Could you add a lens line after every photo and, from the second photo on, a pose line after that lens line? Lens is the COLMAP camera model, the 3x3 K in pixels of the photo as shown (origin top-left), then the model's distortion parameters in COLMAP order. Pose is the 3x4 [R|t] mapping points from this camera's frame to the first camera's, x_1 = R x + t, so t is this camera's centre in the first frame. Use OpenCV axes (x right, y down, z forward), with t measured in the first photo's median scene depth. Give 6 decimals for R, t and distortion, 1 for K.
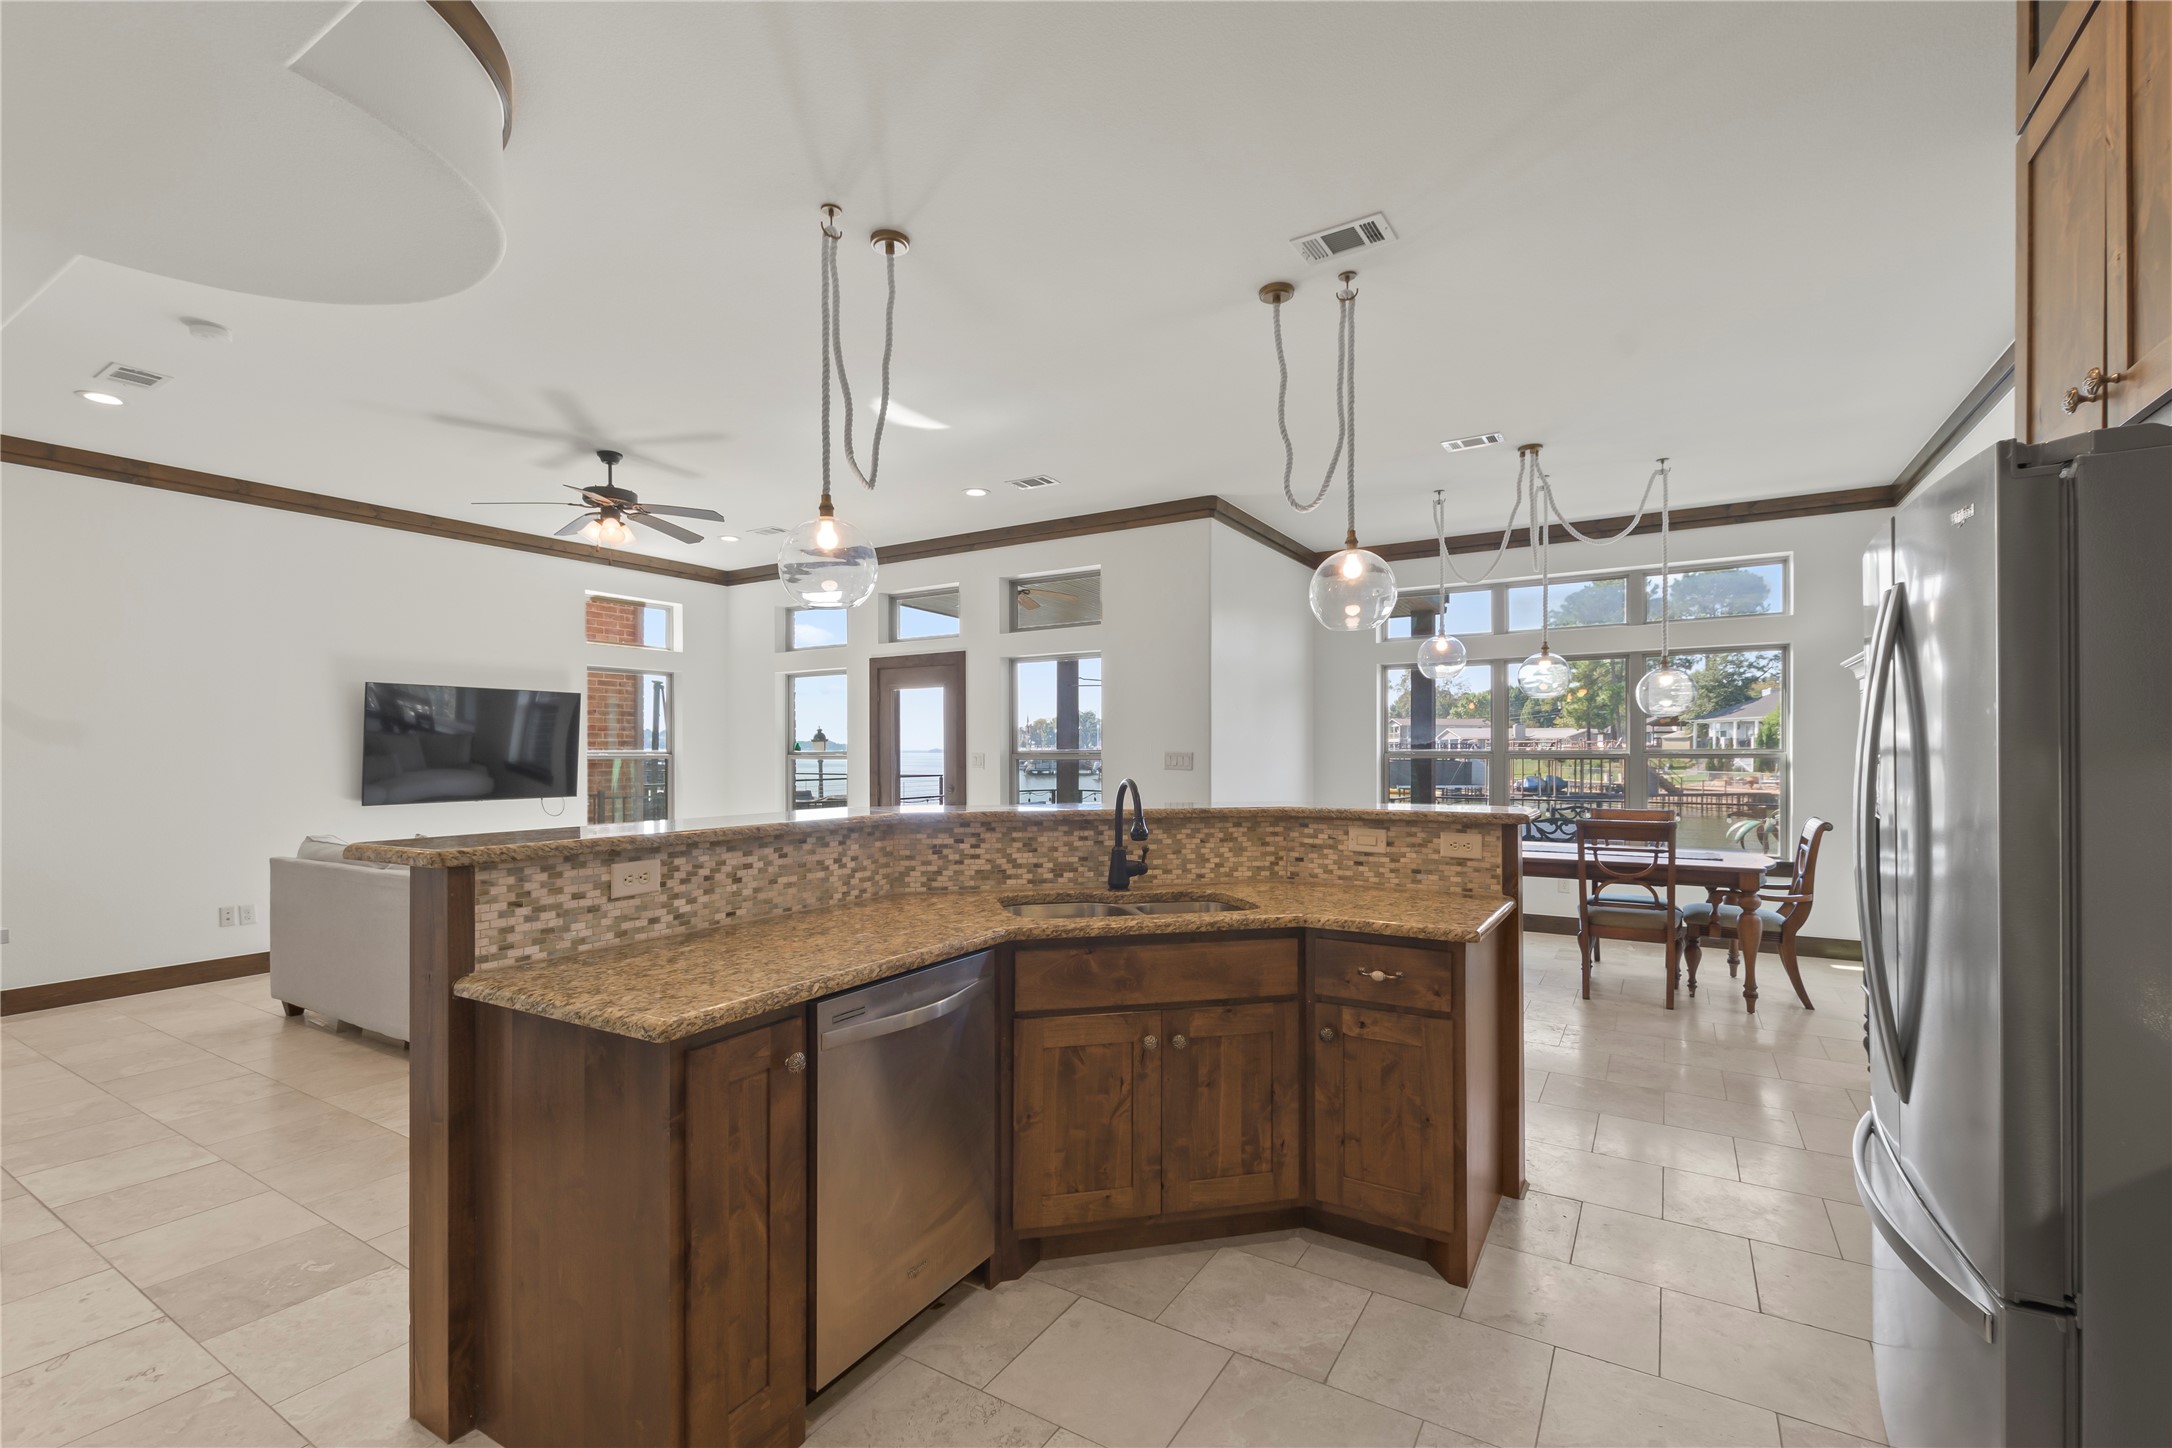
lens RADIAL K [[951.6, 0, 1087.7], [0, 951.6, 762.2], [0, 0, 1]] dist [0.006649, 0.000146]
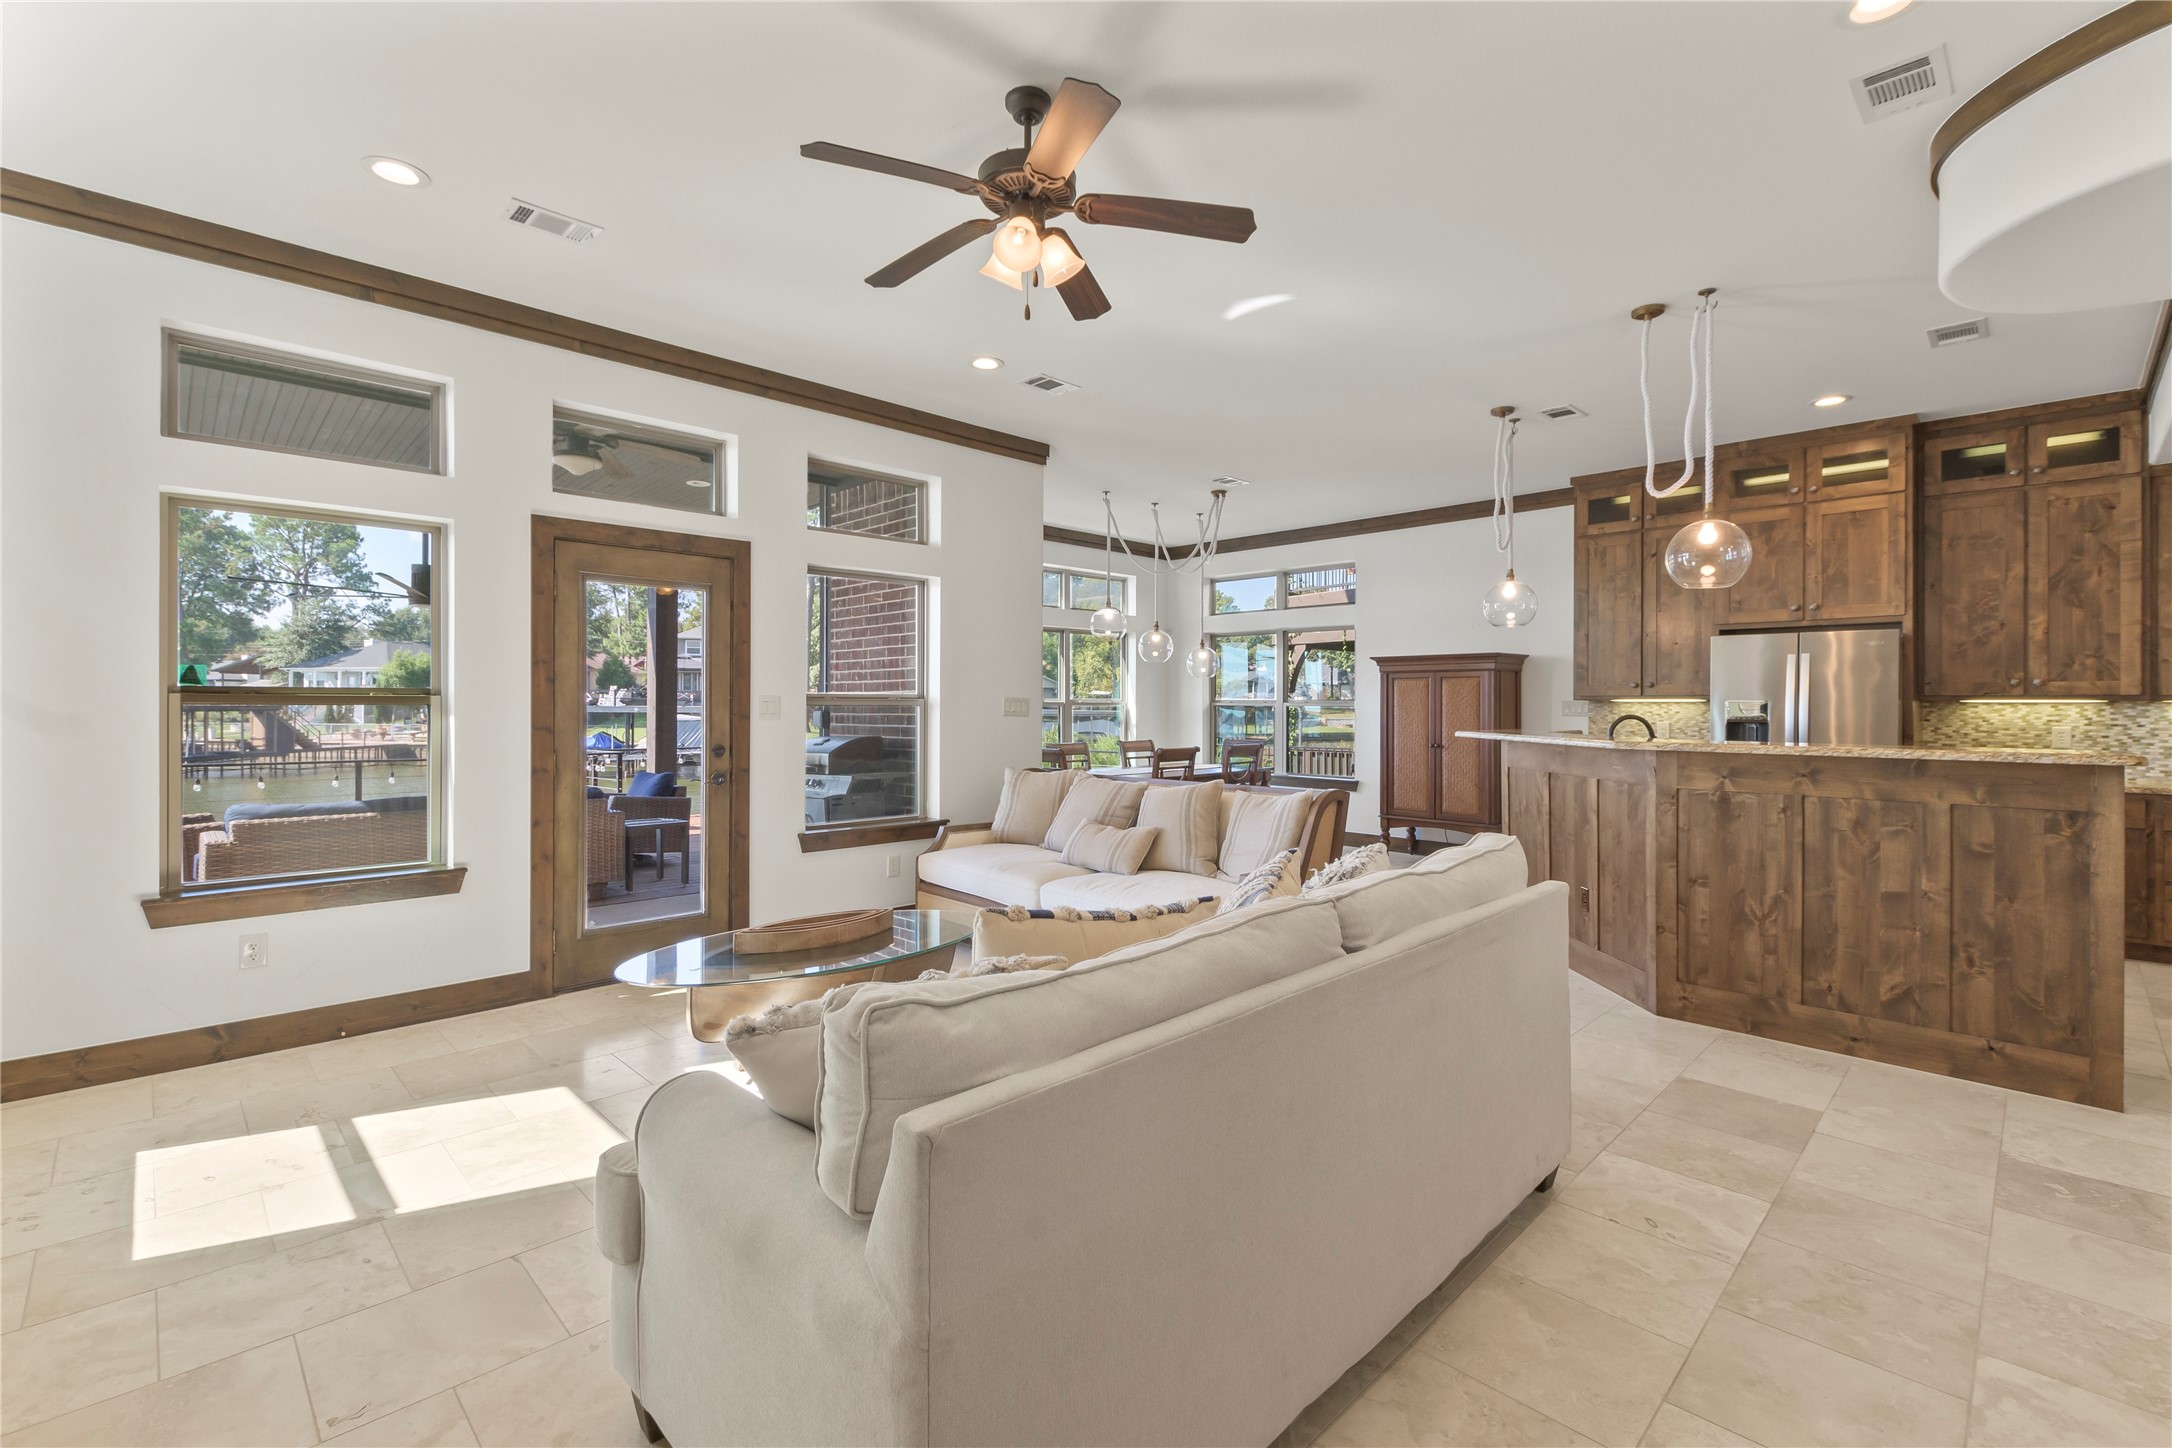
lens RADIAL K [[942.4, 0, 1087.4], [0, 942.4, 705.2], [0, 0, 1]] dist [-0.000386, -0.000652]
pose [[0.242801, 0.003356, 0.970070, -0.605846], [0.005743, 0.999972, -0.004897, 0.001598], [-0.970059, 0.006760, 0.242775, 0.523967]]
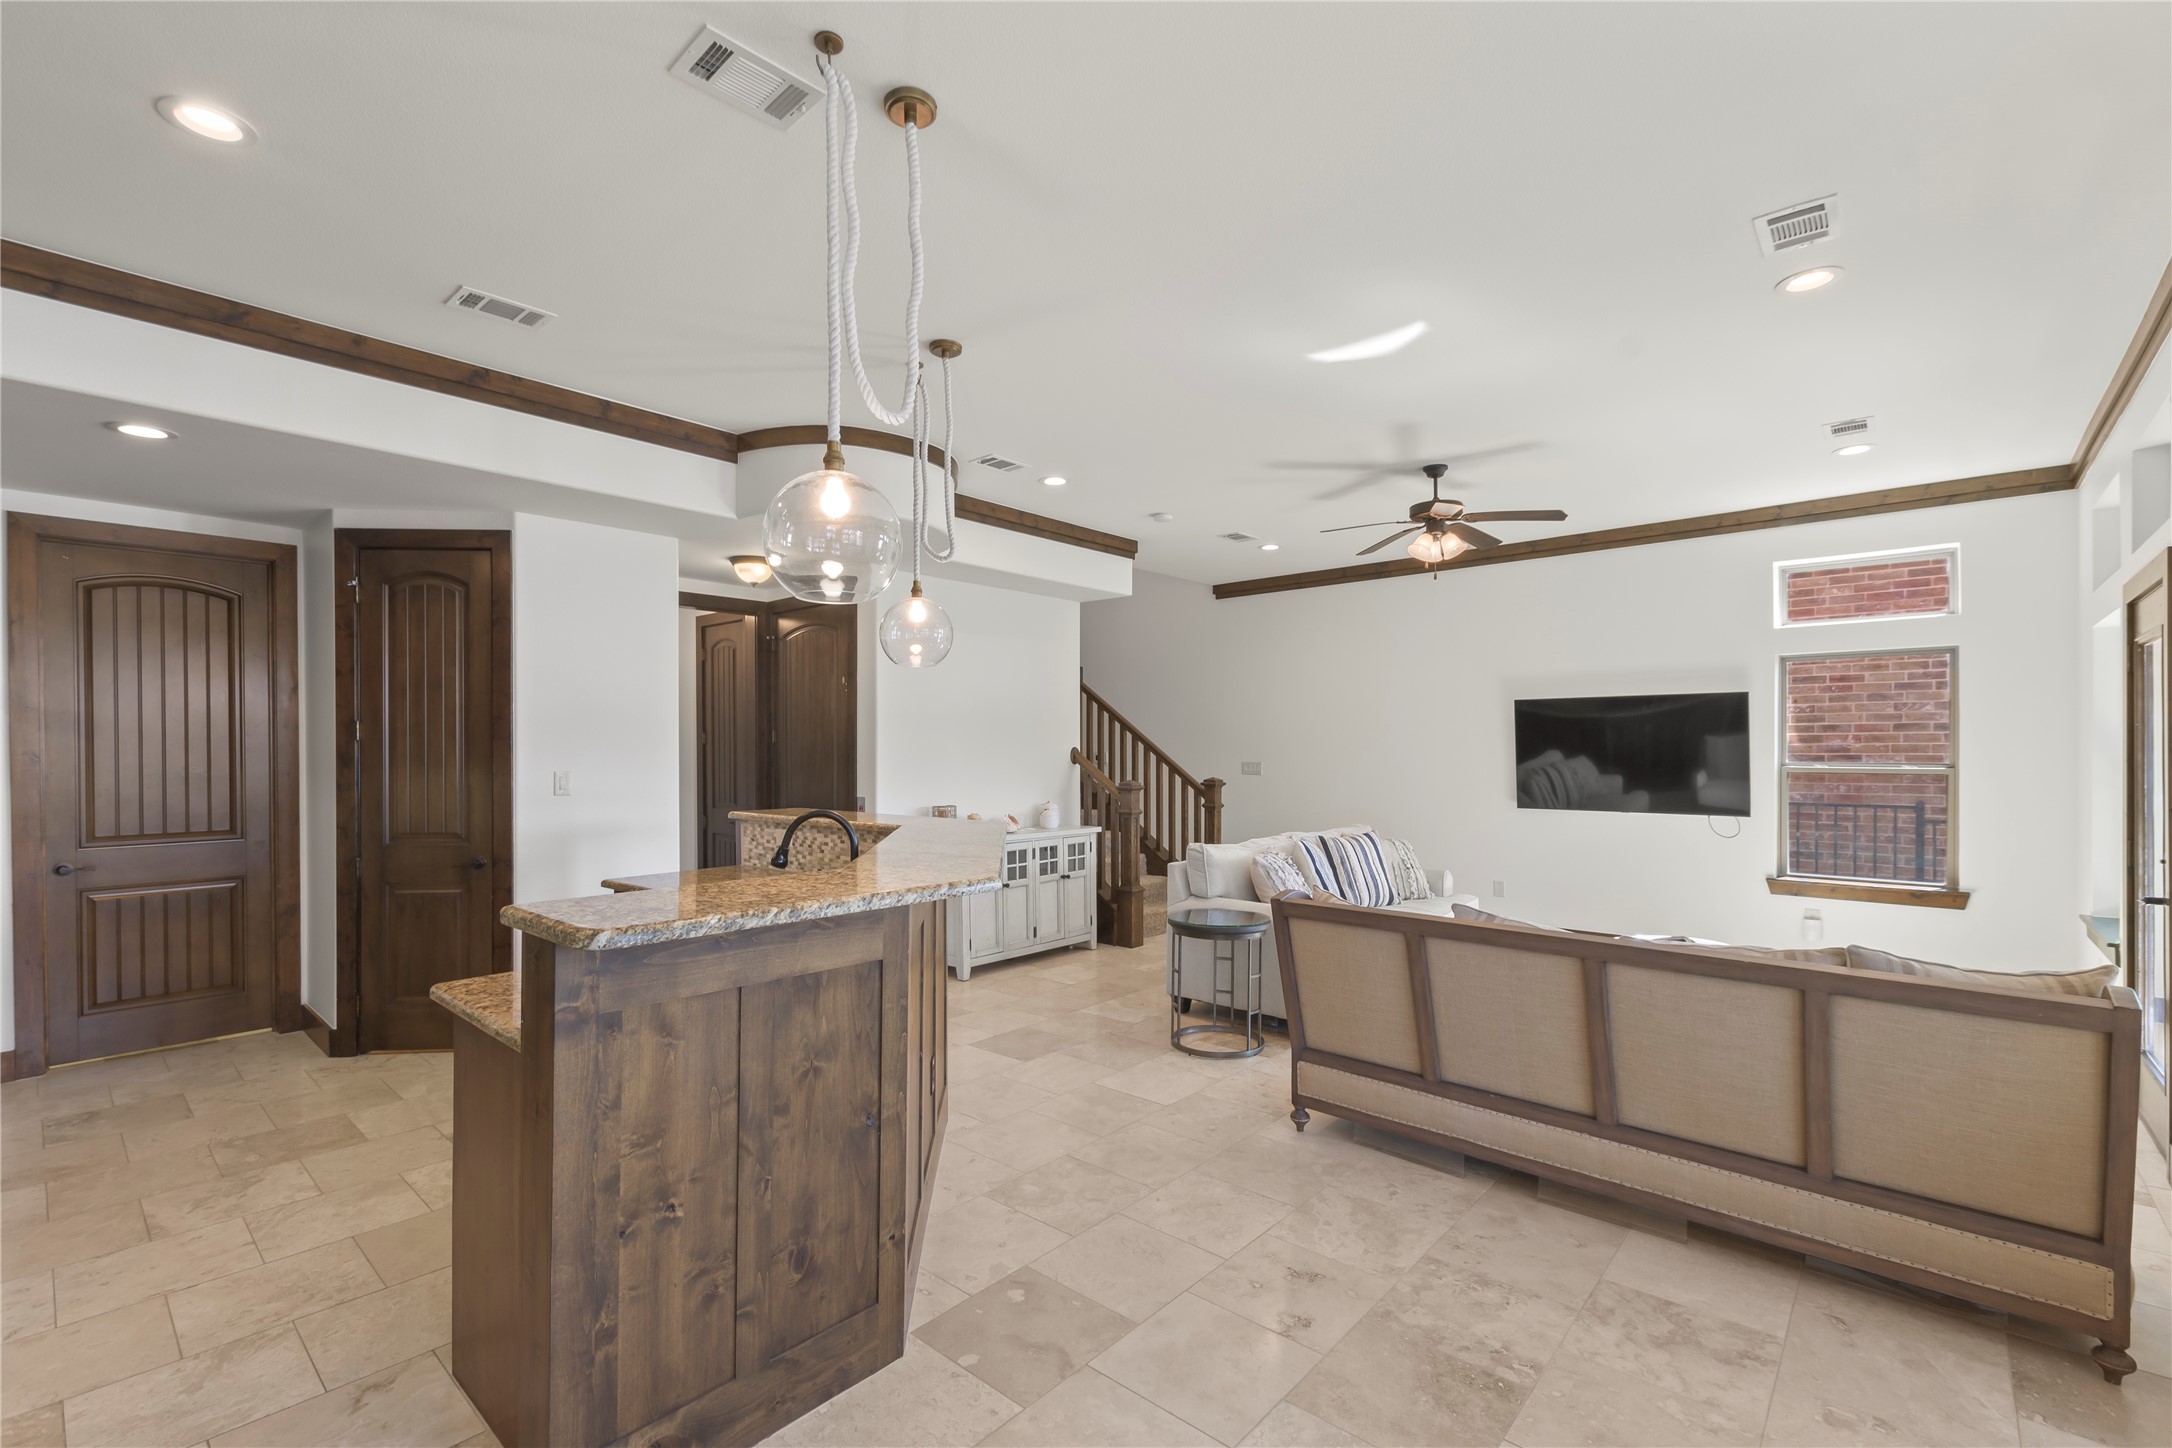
lens RADIAL K [[945.9, 0, 1075.3], [0, 945.9, 758.8], [0, 0, 1]] dist [0.000476, -0.000558]
pose [[-0.185375, 0.012383, -0.982590, 0.337207], [-0.008751, 0.999860, 0.014251, -0.018538], [0.982629, 0.011240, -0.185241, 0.502208]]
